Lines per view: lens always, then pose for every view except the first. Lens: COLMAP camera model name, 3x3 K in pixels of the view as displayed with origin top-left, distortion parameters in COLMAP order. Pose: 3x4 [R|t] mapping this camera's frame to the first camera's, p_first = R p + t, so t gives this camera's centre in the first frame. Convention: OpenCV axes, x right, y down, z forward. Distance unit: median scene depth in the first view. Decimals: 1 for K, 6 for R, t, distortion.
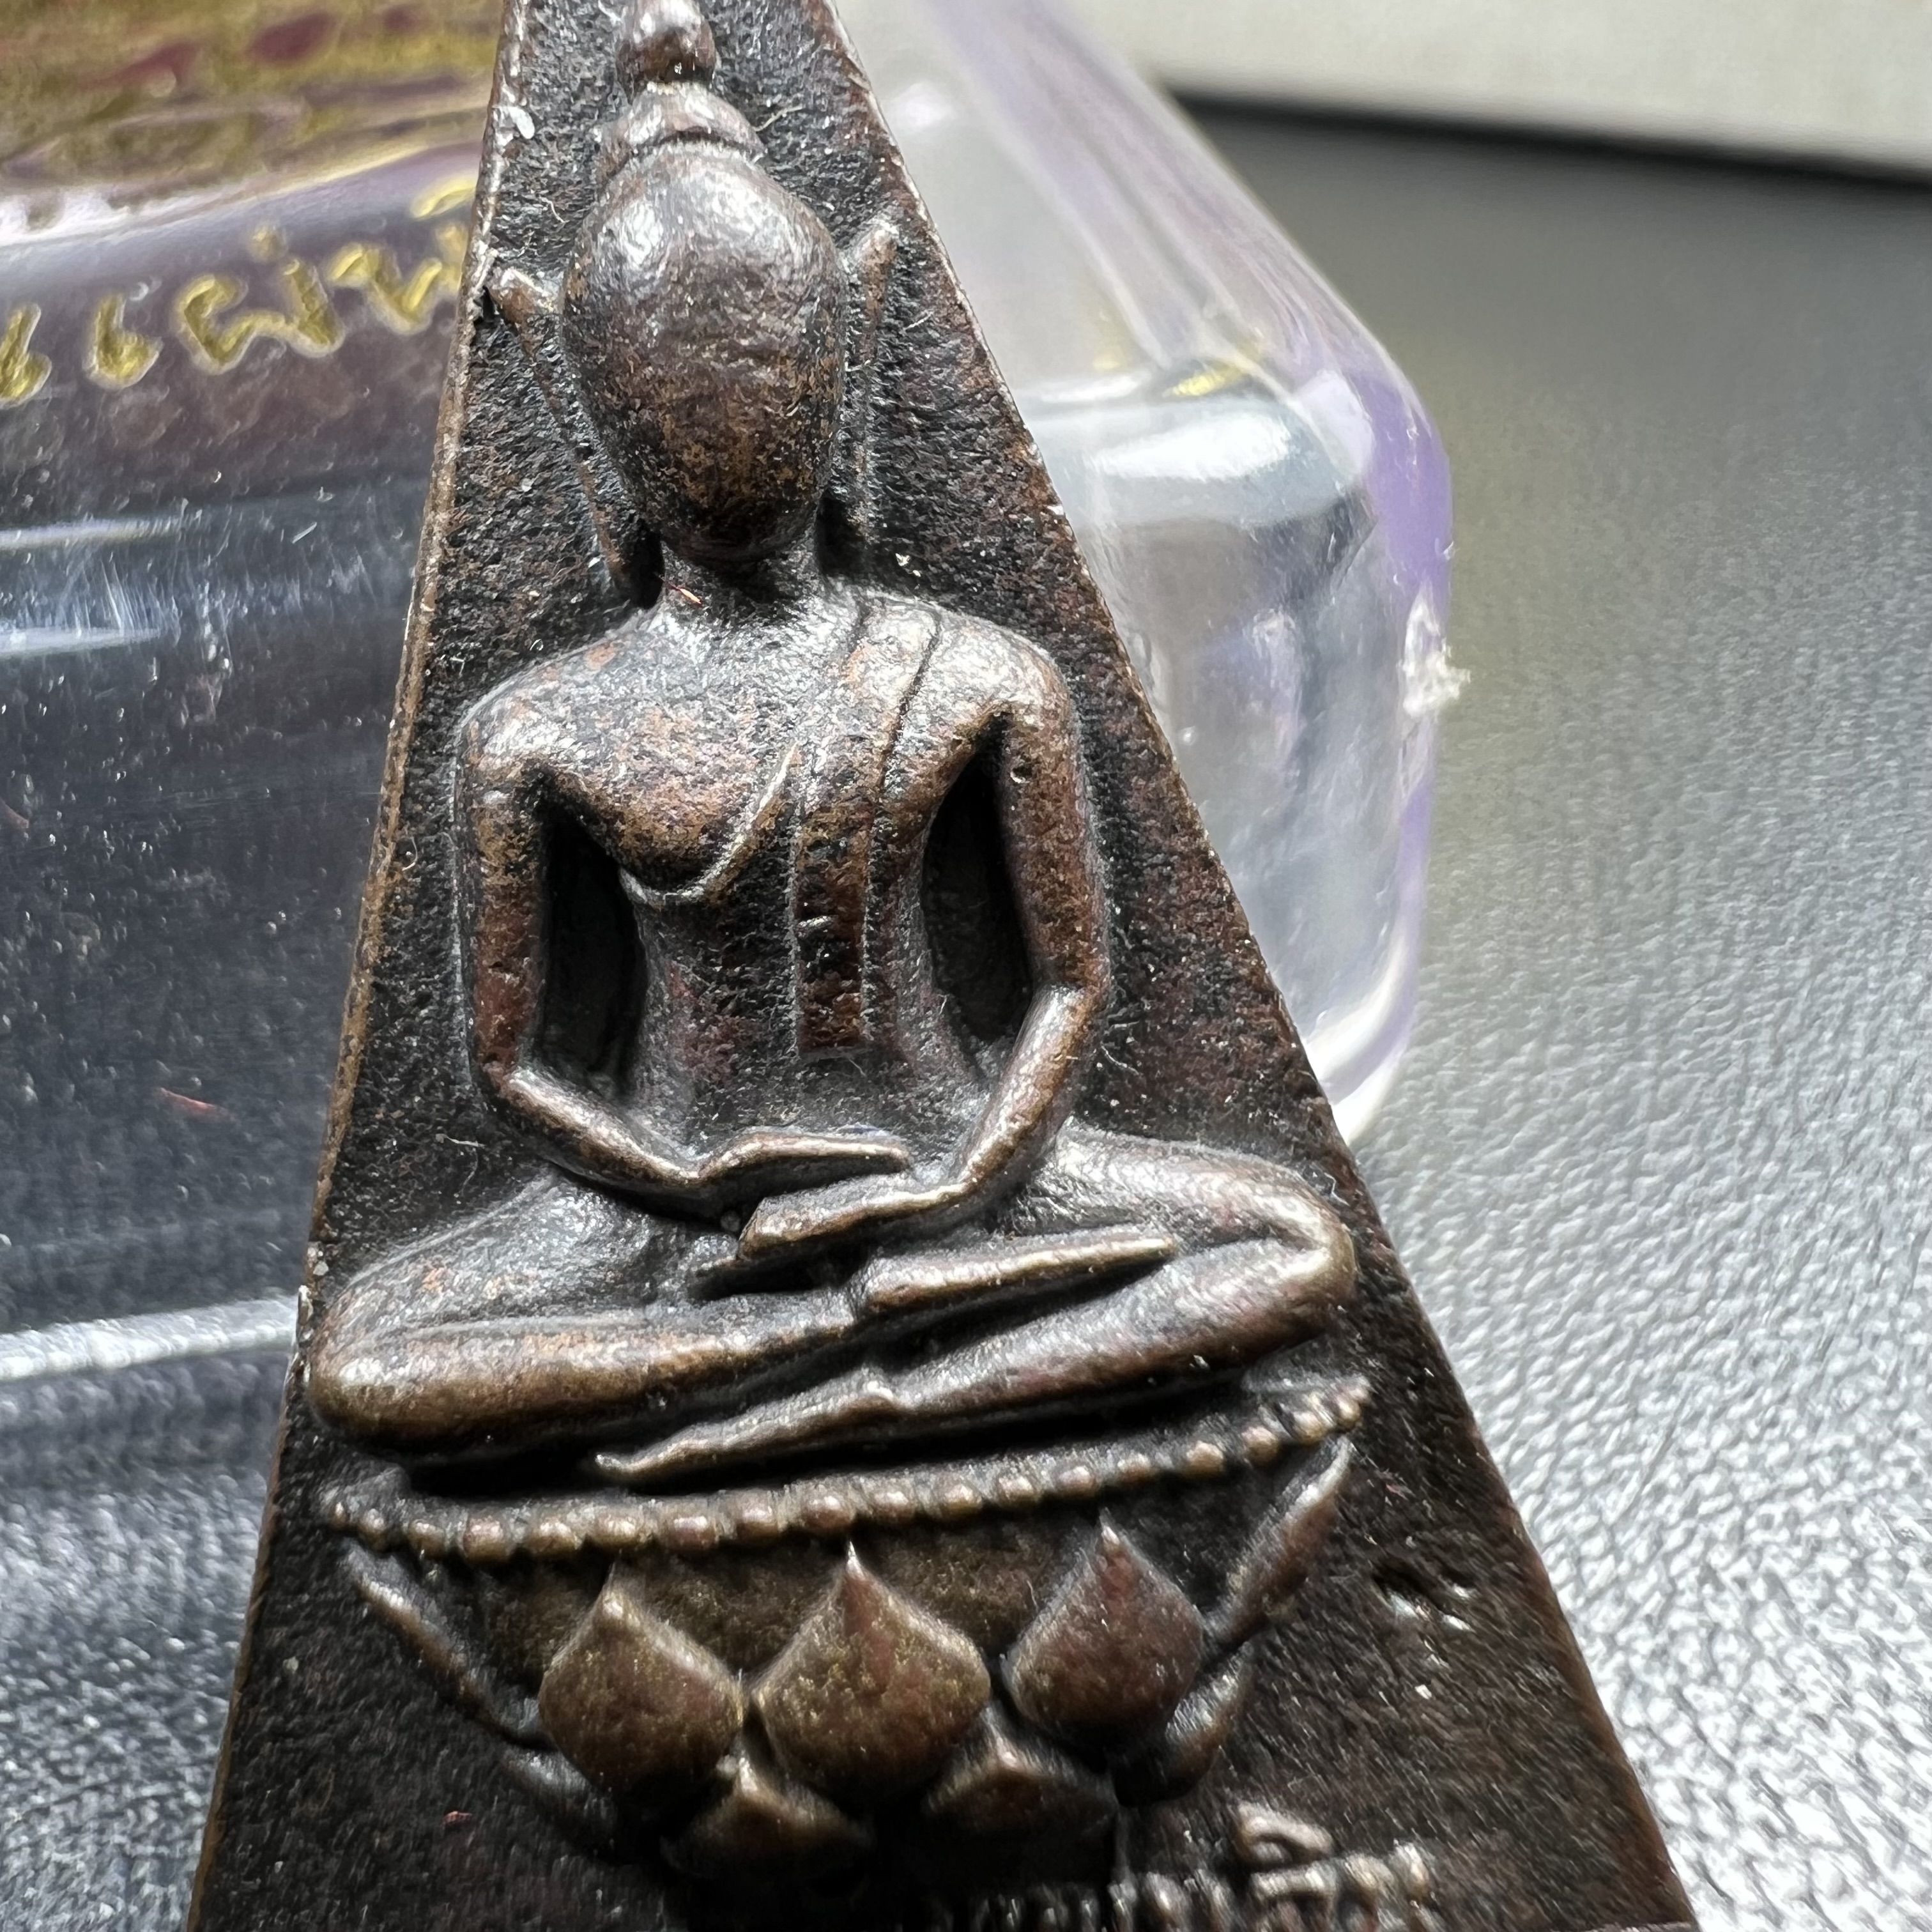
lens RADIAL K [[2019.1, 0, 709.9], [0, 2019.1, 819.3], [0, 0, 1]] dist [0.005693, -0.051550]
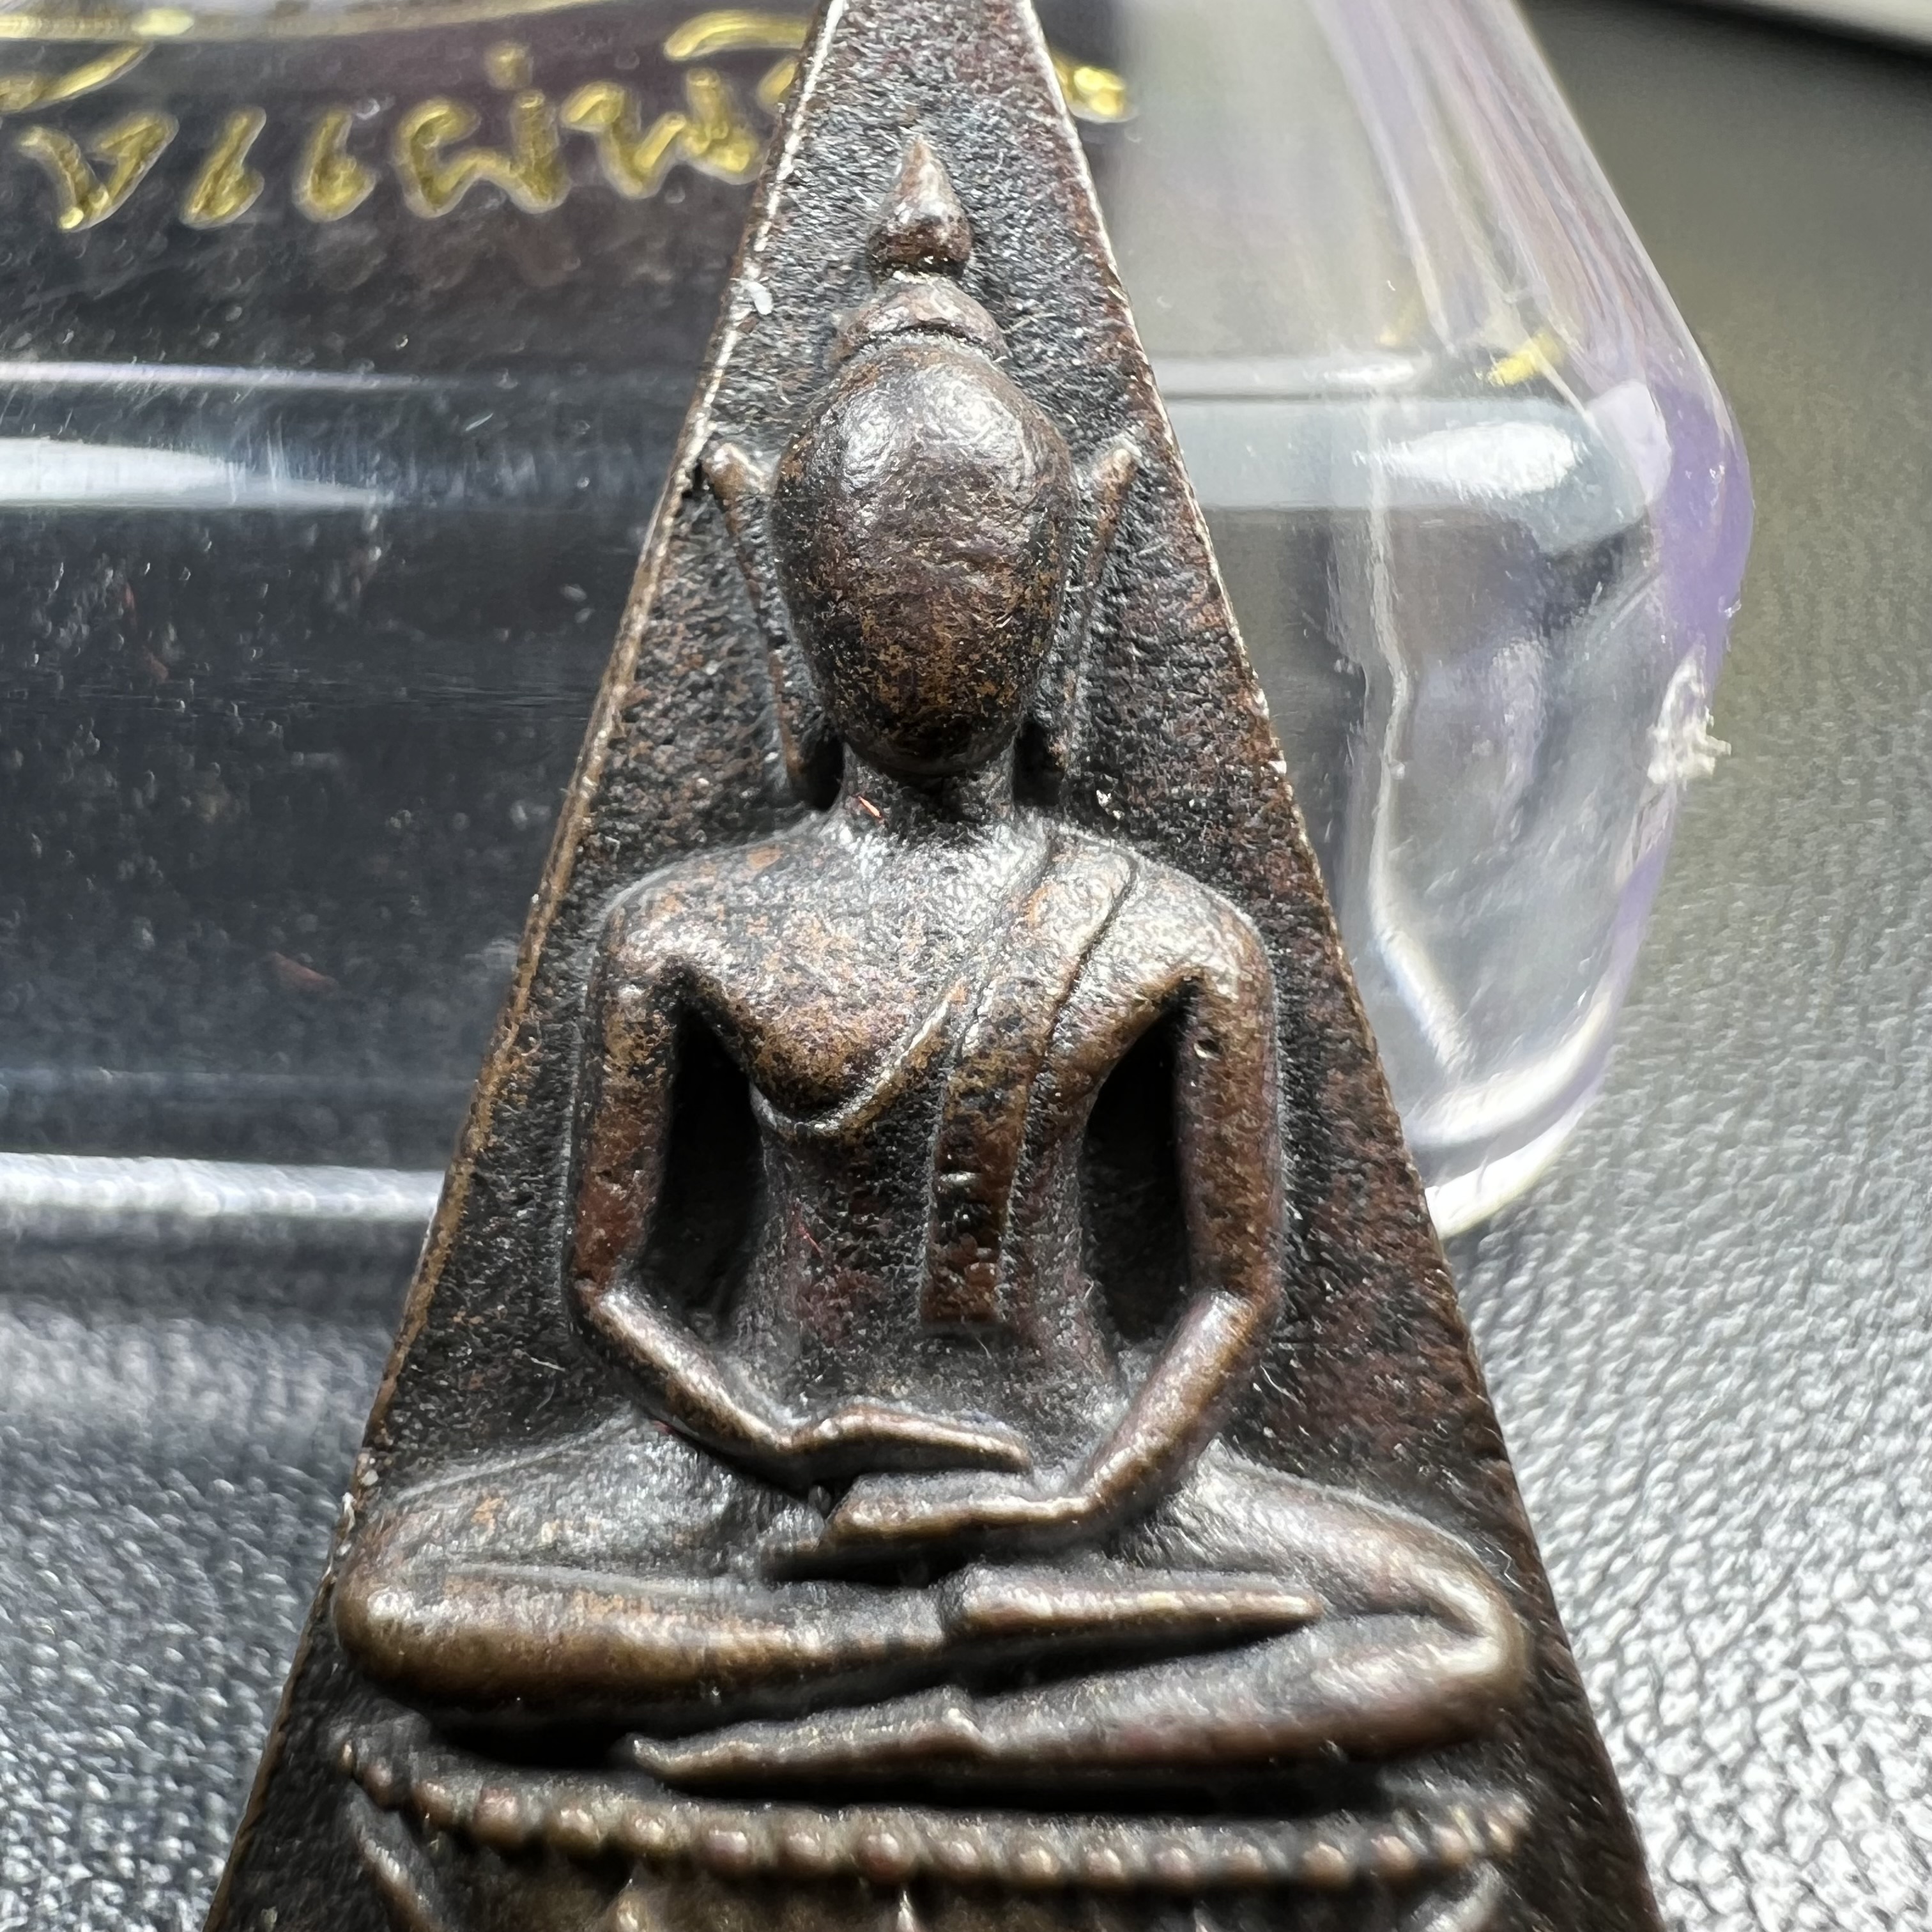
lens RADIAL K [[2031.7, 0, 715.3], [0, 2031.7, 820.3], [0, 0, 1]] dist [-0.007851, -0.027731]
pose [[0.986727, 0.131546, -0.095212, 0.010407], [-0.141310, 0.984452, -0.104333, 0.003248], [0.080007, 0.116403, 0.989974, 0.069942]]
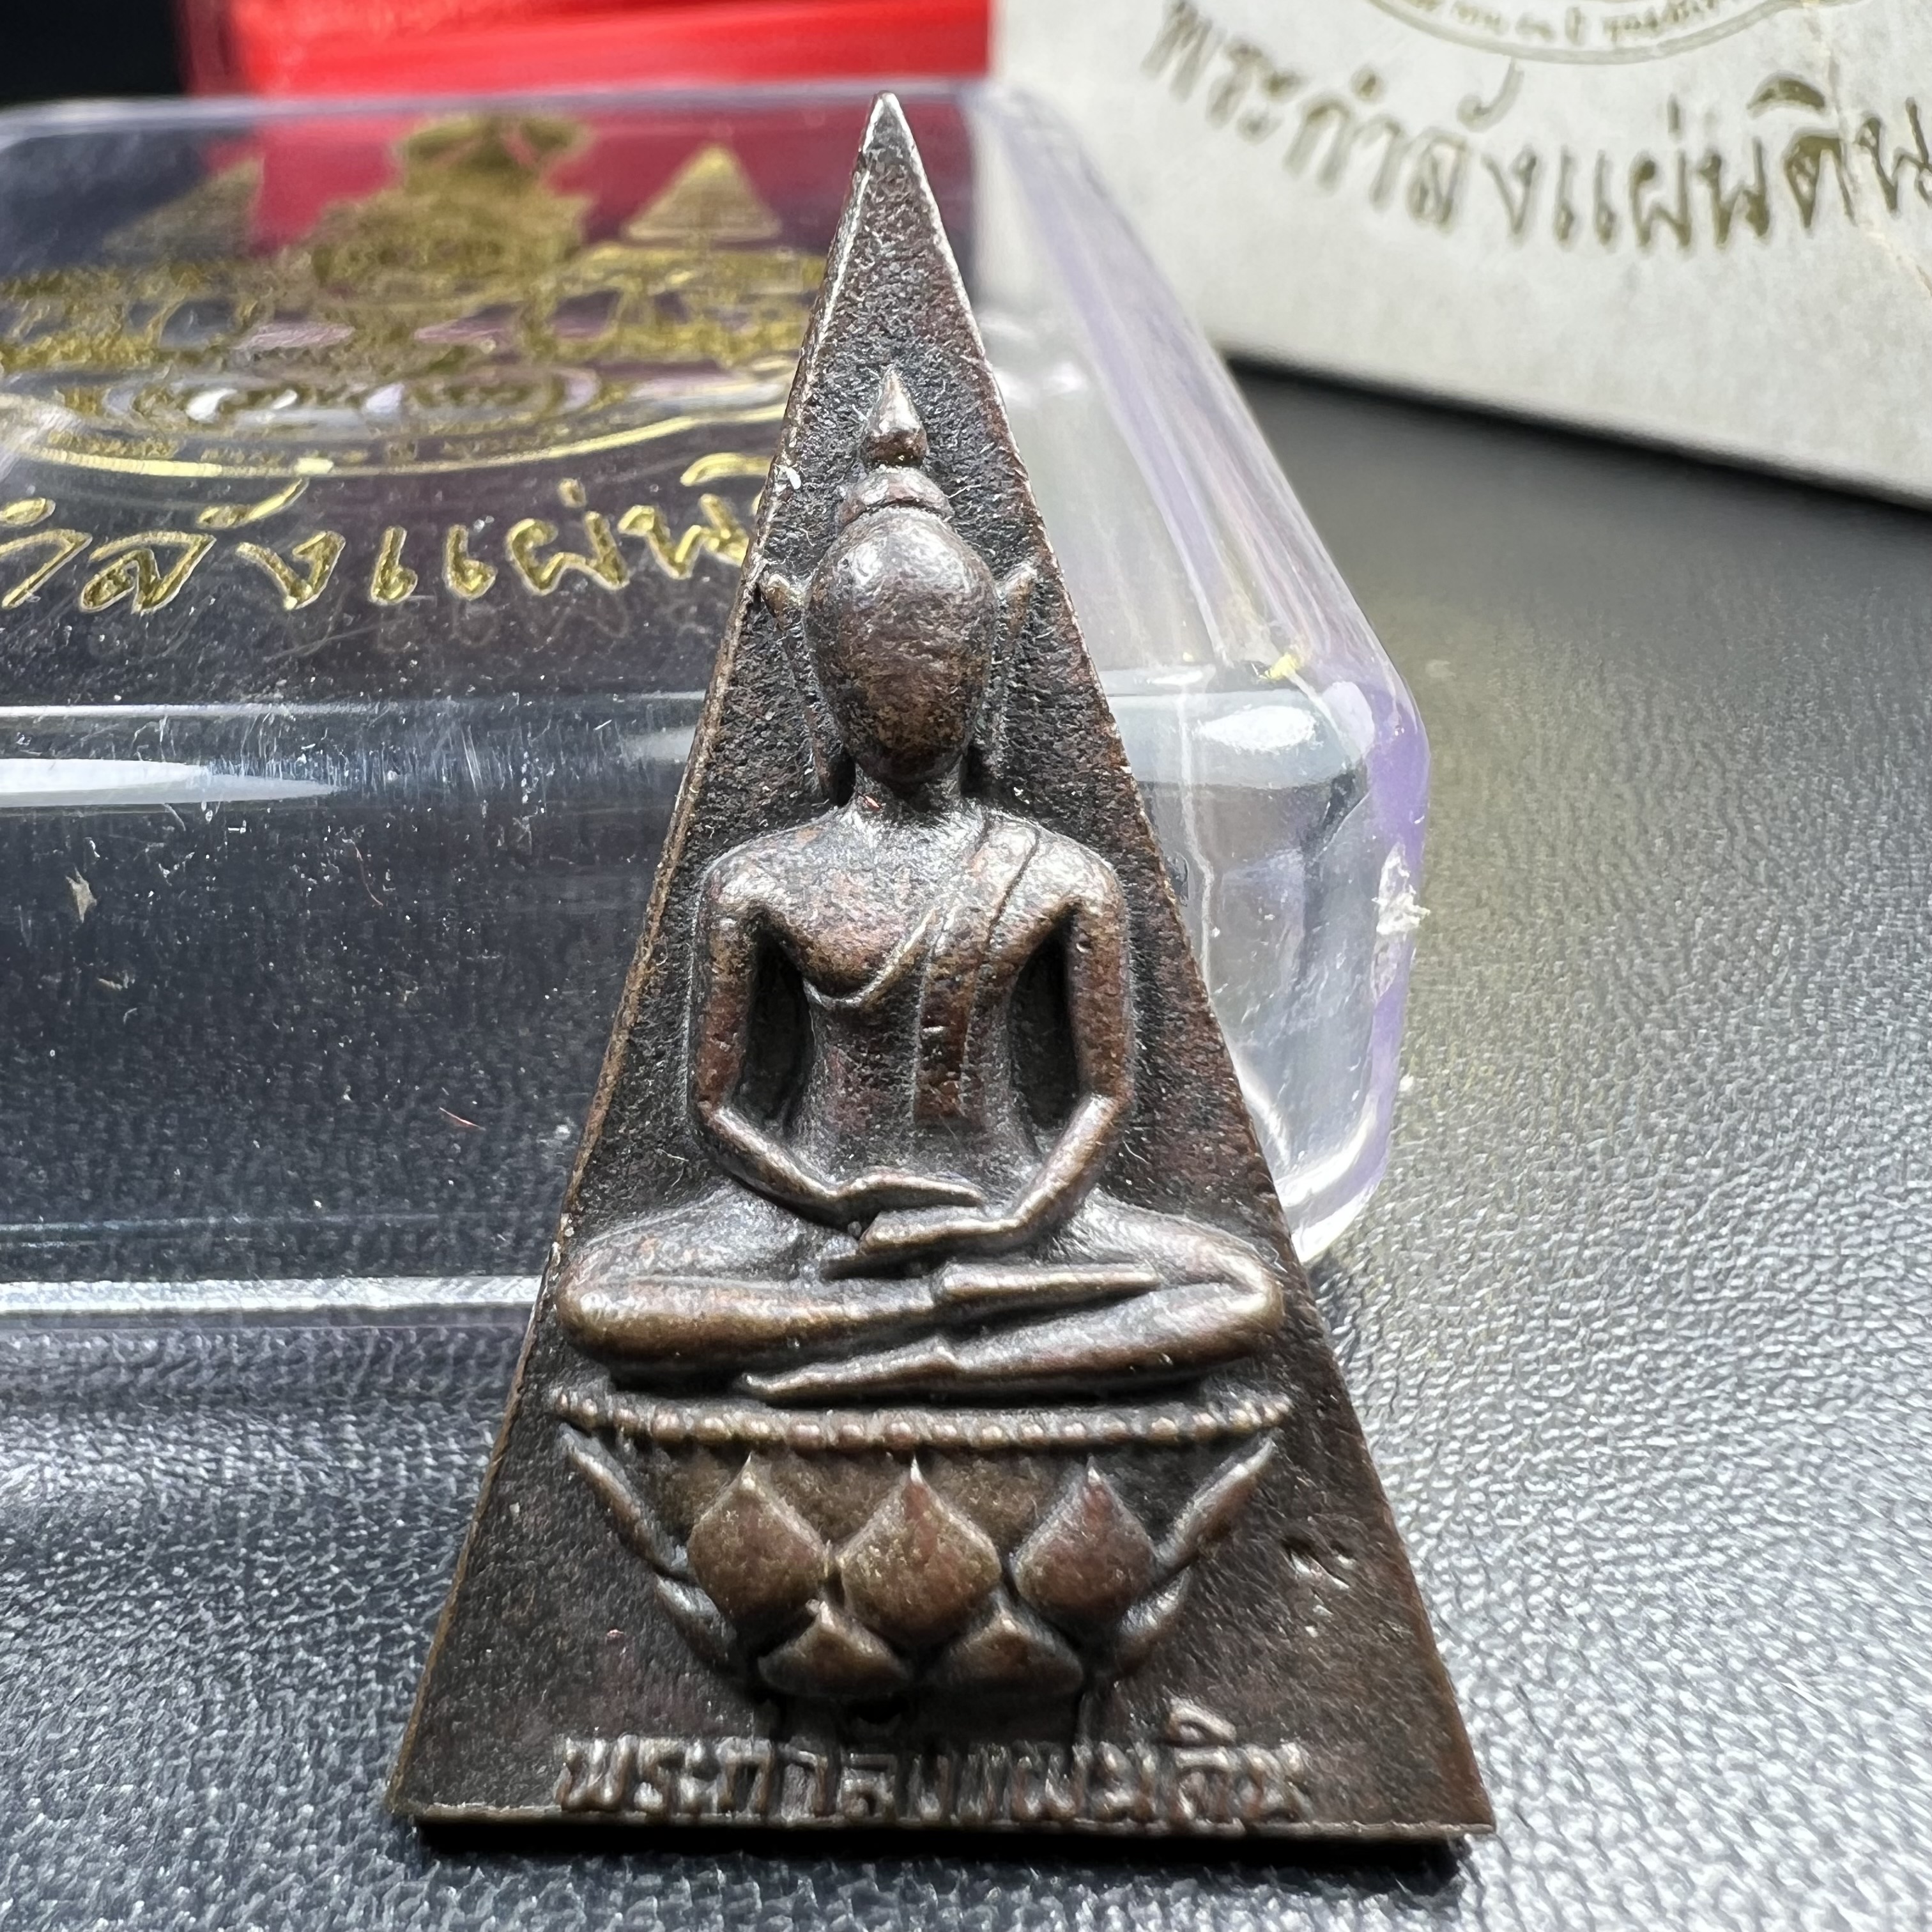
lens RADIAL K [[2011.8, 0, 706.6], [0, 2011.8, 820.3], [0, 0, 1]] dist [0.009285, -0.049600]
pose [[0.992498, 0.105735, -0.061381, -0.037666], [-0.109768, 0.991726, -0.066555, 0.014389], [0.053836, 0.072793, 0.995893, -0.472568]]
